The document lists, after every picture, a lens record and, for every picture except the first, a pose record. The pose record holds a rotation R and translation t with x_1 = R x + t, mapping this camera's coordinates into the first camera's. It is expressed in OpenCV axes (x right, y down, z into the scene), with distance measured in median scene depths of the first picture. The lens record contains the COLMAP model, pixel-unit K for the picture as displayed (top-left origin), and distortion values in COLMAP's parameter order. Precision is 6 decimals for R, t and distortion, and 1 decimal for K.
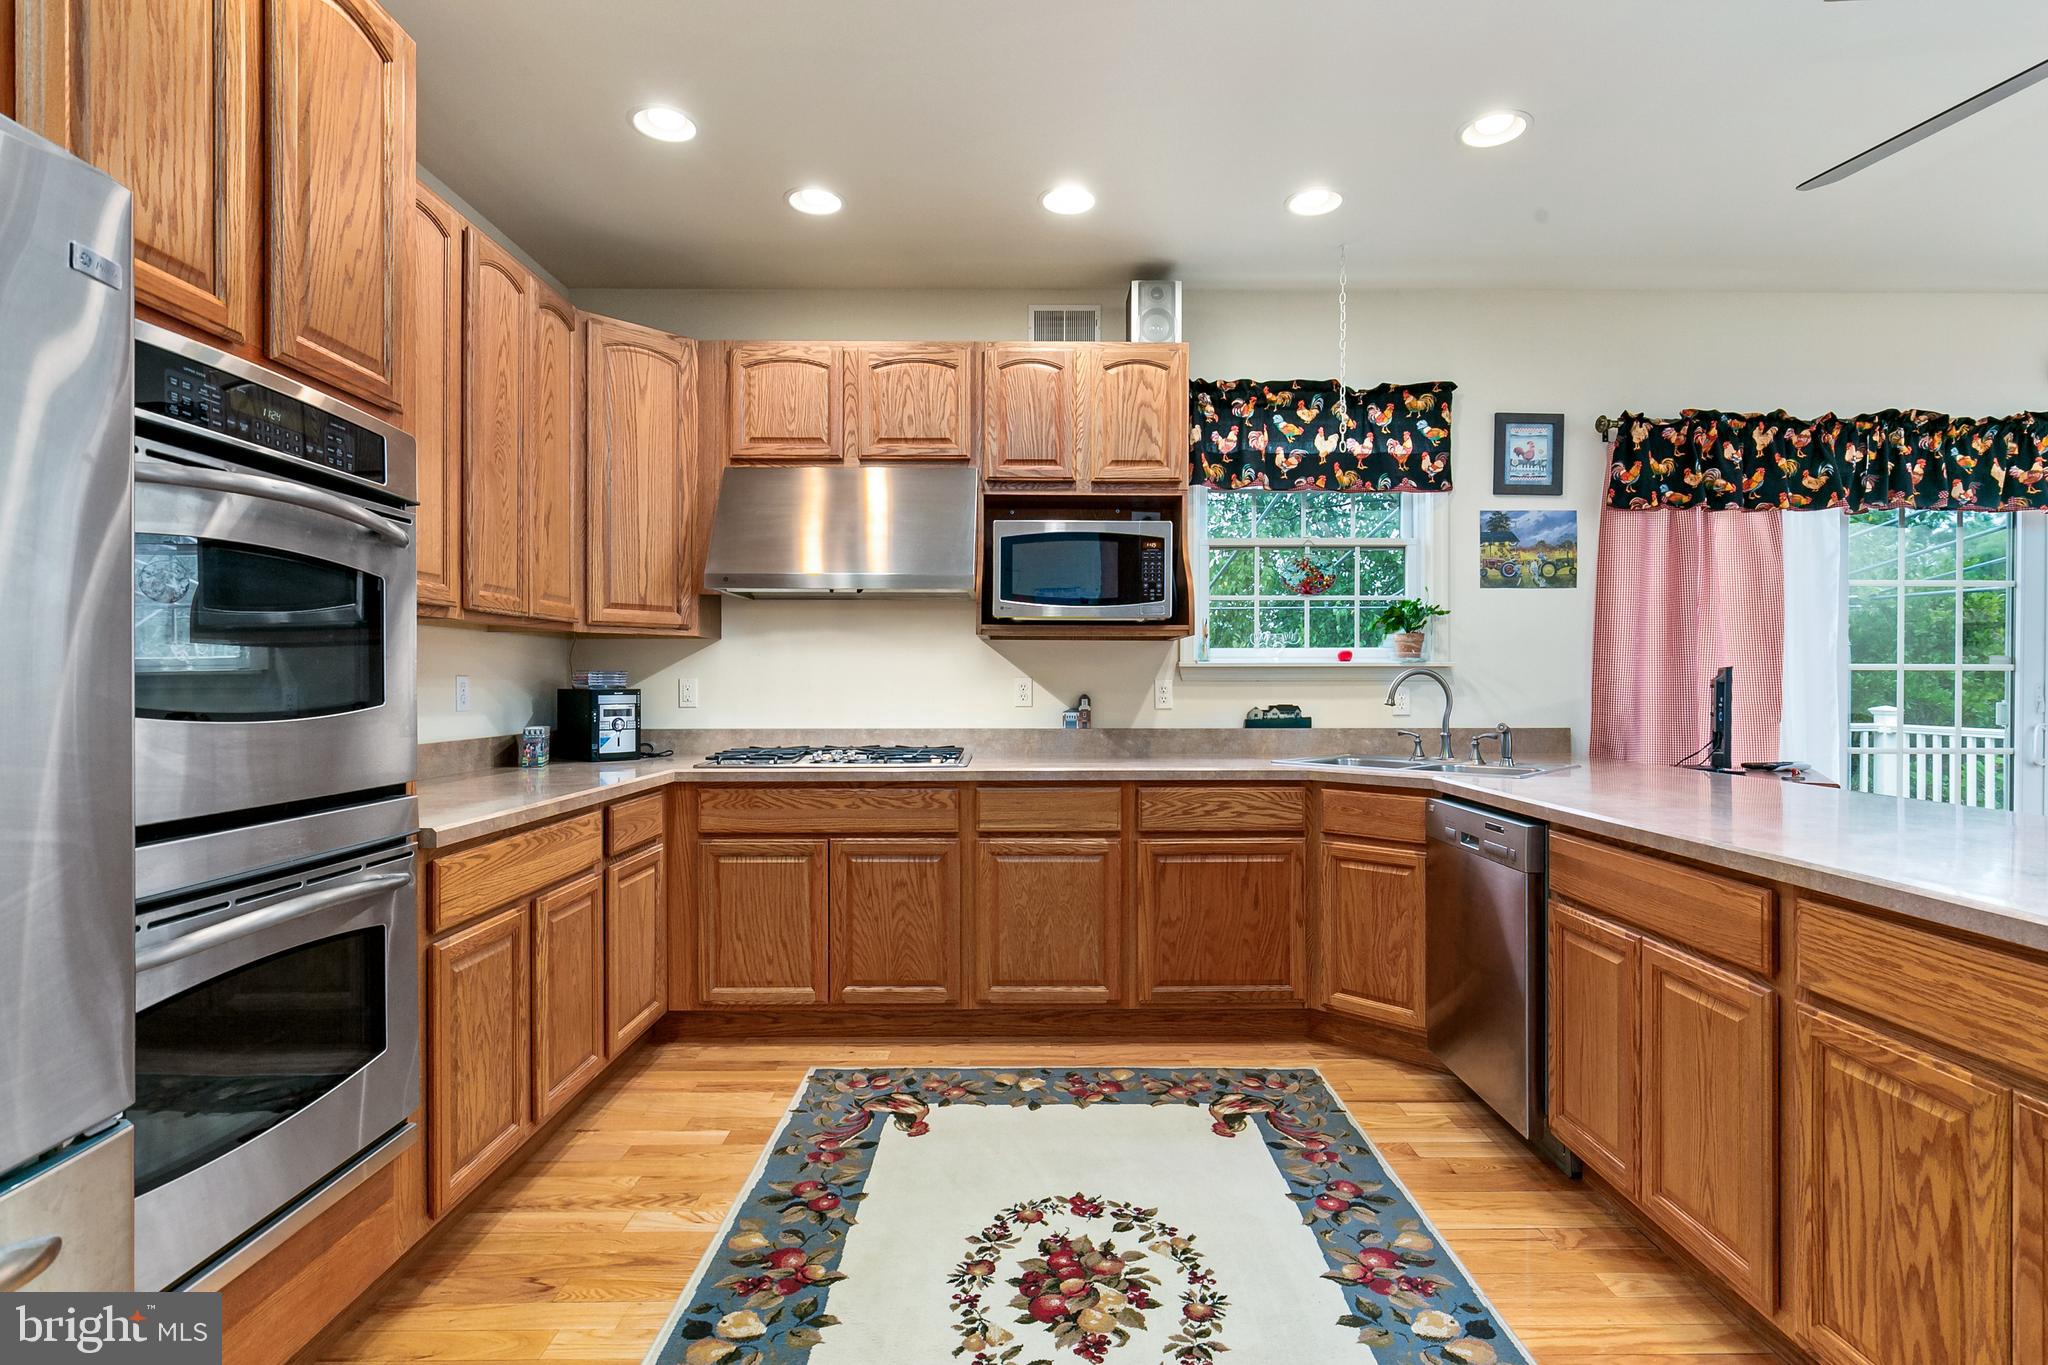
lens RADIAL K [[992.8, 0, 1017.2], [0, 992.8, 685.5], [0, 0, 1]] dist [-0.000922, -0.000513]
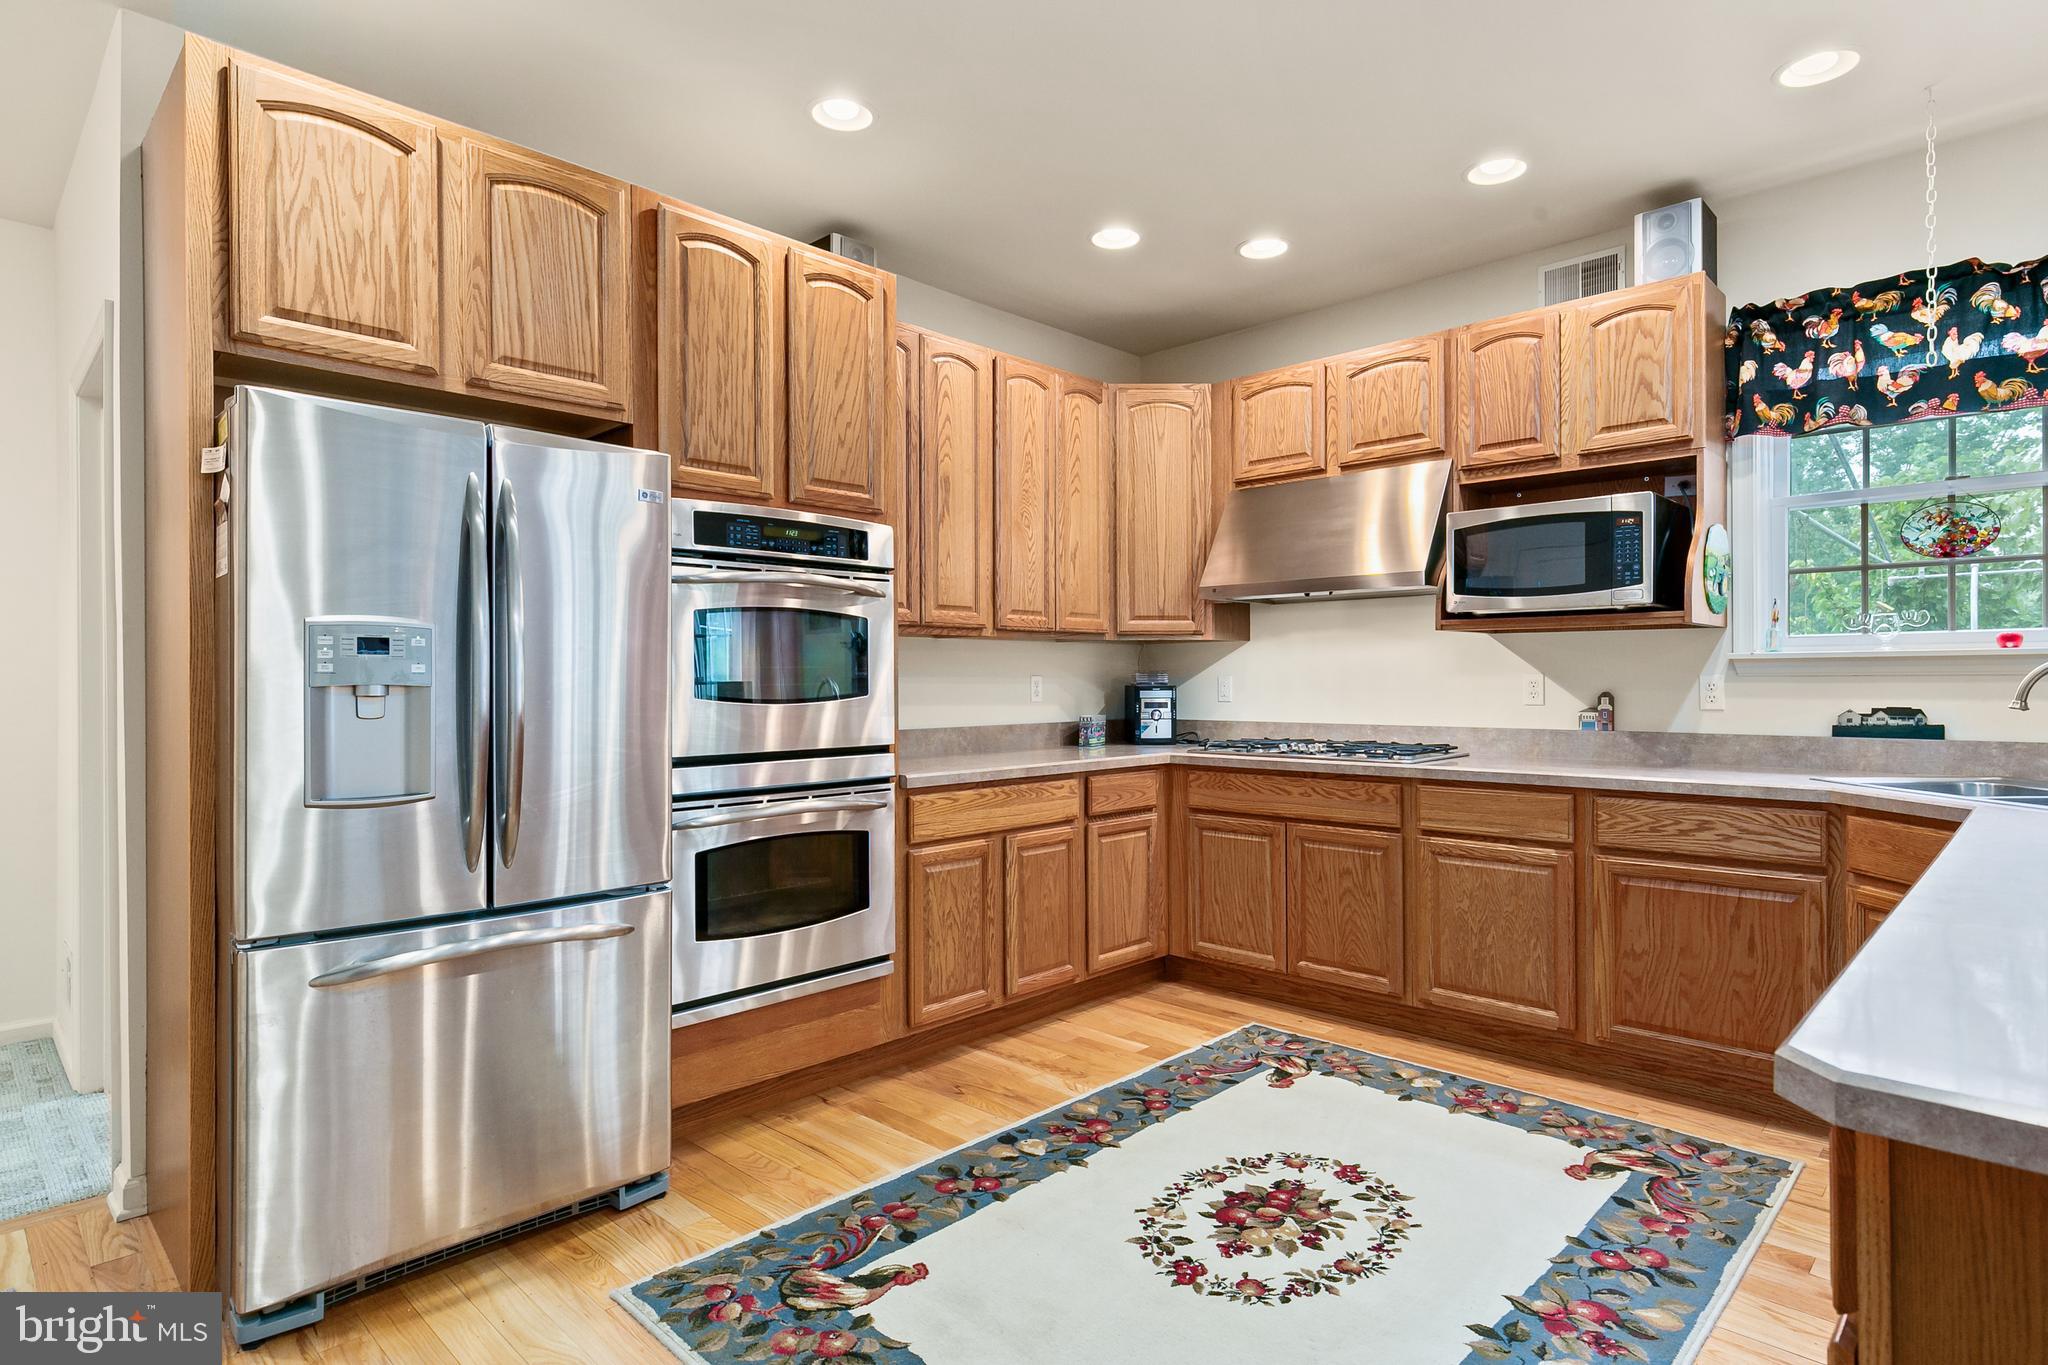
lens RADIAL K [[1050.7, 0, 1021.8], [0, 1050.7, 677.8], [0, 0, 1]] dist [0.000541, -0.000499]
pose [[0.720574, -0.004558, -0.693363, 0.403851], [0.002435, 0.999989, -0.004043, -0.001344], [0.693374, 0.001225, 0.720577, -0.036792]]
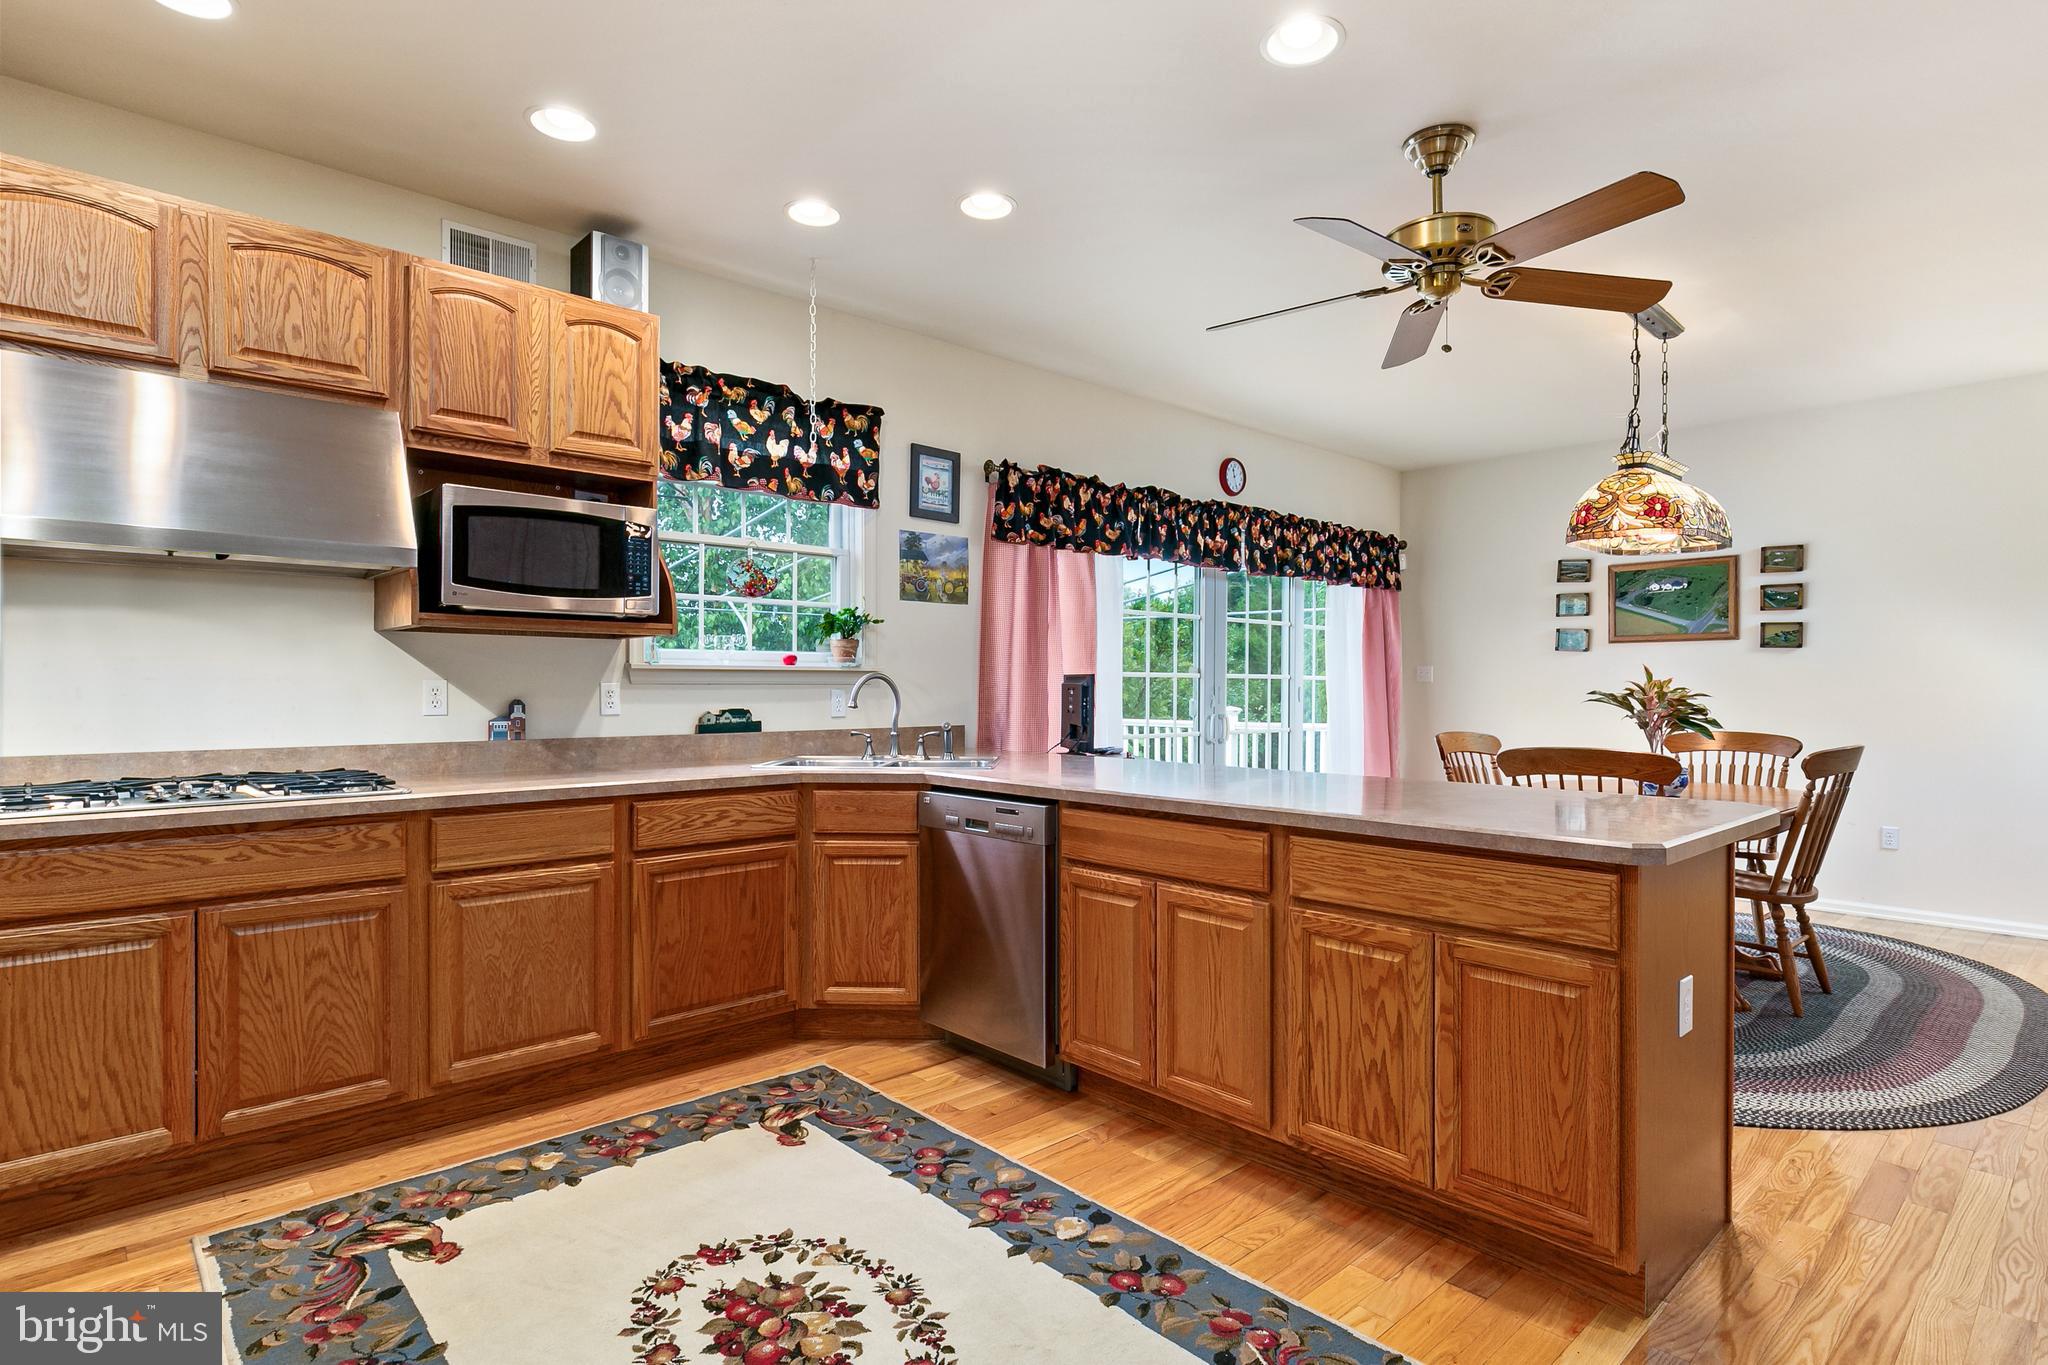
lens RADIAL K [[1050.7, 0, 1014.4], [0, 1050.7, 689.0], [0, 0, 1]] dist [0.000541, -0.000499]
pose [[0.741000, -0.000925, 0.671504, -0.259578], [0.000442, 1.000000, 0.000890, -0.000818], [-0.671505, -0.000363, 0.741000, 0.062137]]
